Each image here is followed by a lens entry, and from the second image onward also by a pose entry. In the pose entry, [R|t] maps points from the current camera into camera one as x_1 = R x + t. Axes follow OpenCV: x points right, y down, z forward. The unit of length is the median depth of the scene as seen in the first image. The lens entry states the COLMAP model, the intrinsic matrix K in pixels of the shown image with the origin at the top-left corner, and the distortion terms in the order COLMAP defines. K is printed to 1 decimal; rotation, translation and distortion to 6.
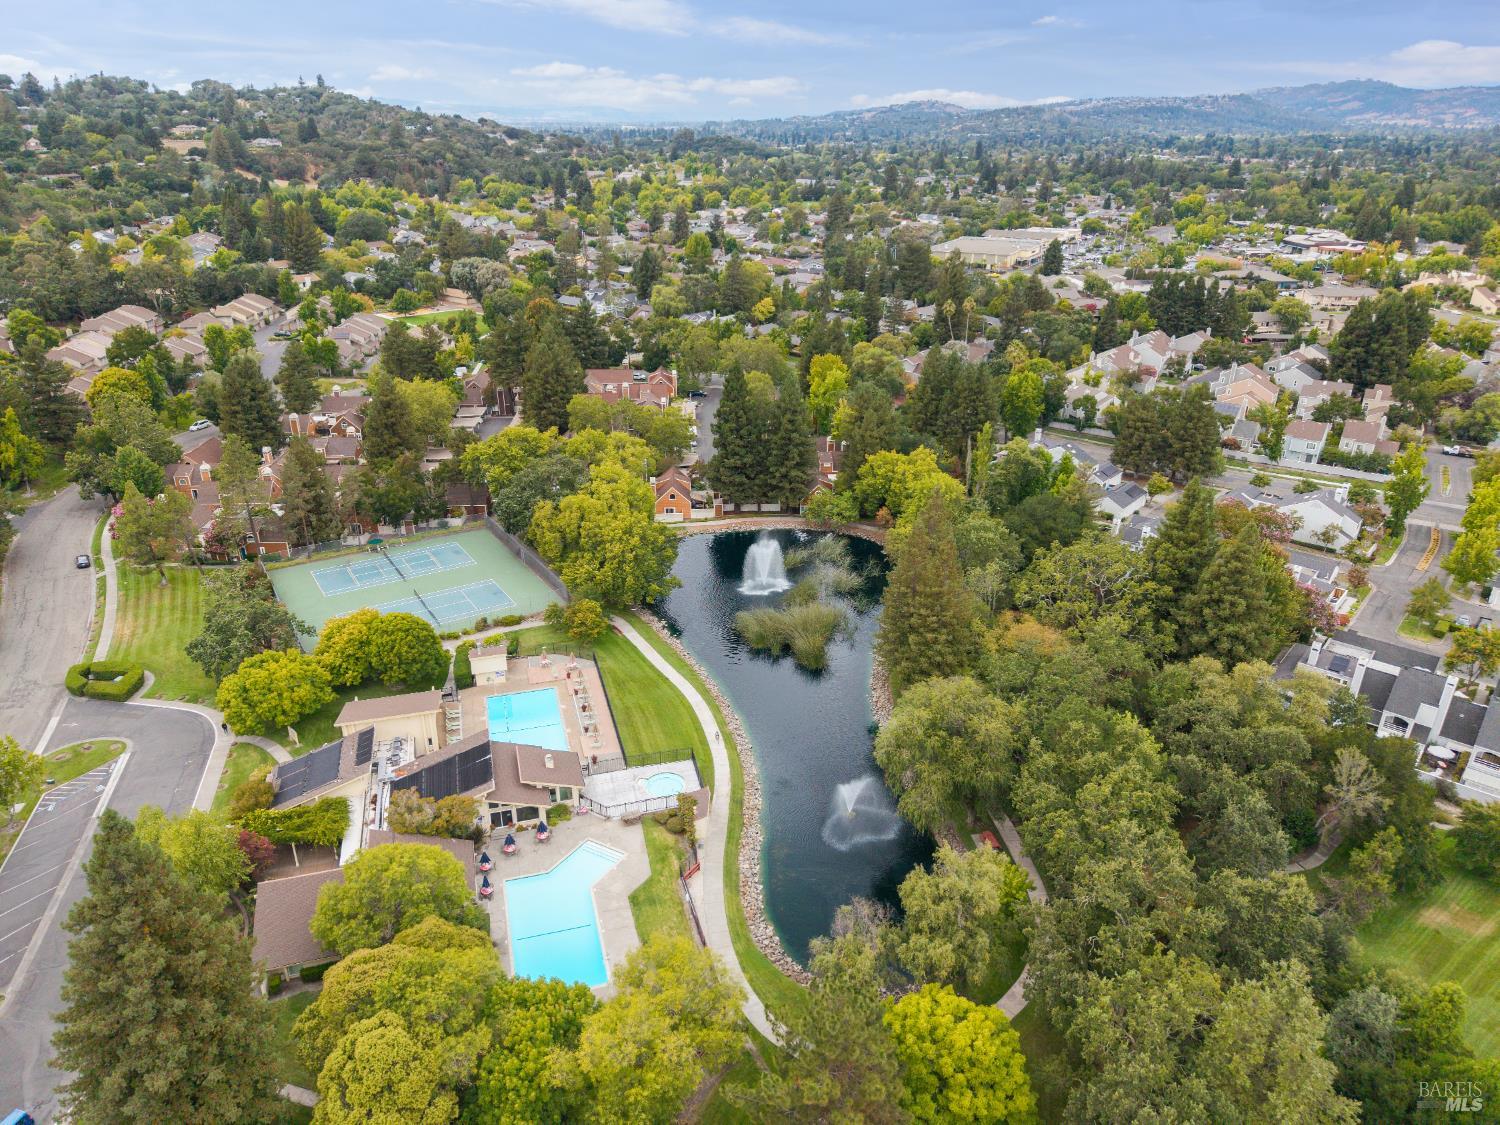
lens RADIAL K [[1015.2, 0, 750.0], [0, 1015.2, 562.5], [0, 0, 1]] dist [0.019186, -0.003131]
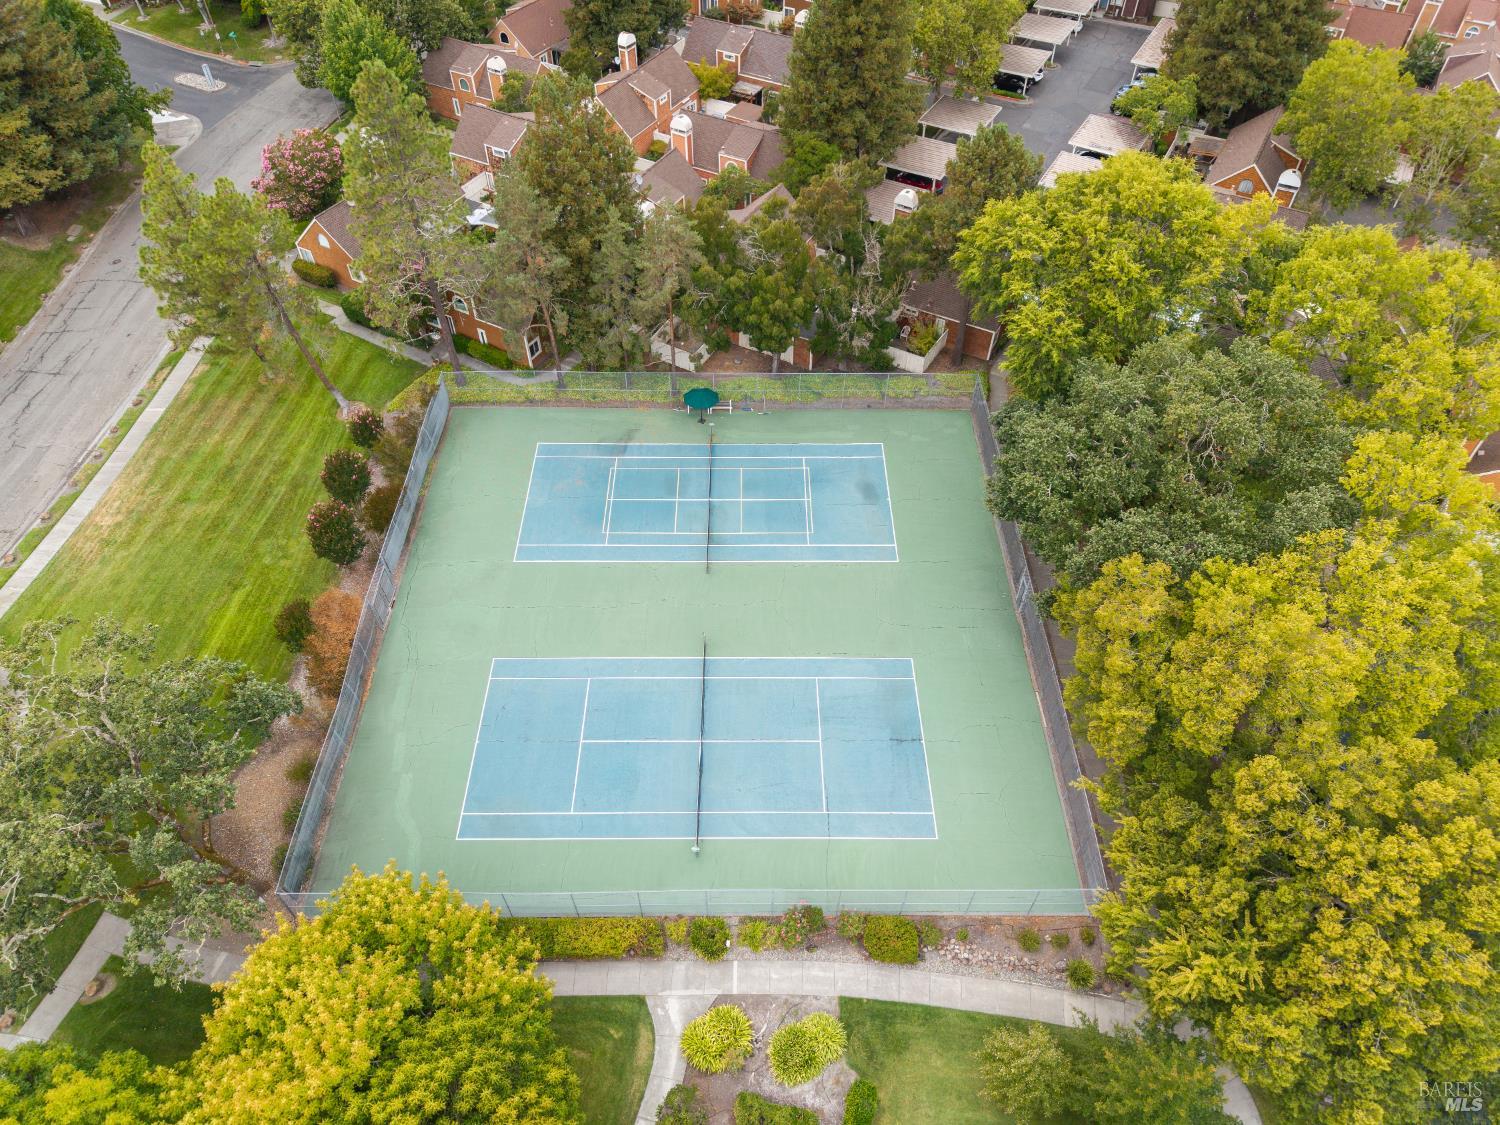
lens RADIAL K [[1015.2, 0, 750.0], [0, 1015.2, 562.5], [0, 0, 1]] dist [0.019186, -0.003131]
pose [[0.846617, 0.396882, -0.354576, -0.172182], [-0.217126, 0.865852, 0.450729, -0.144164], [0.485897, -0.304608, 0.819218, 0.627086]]
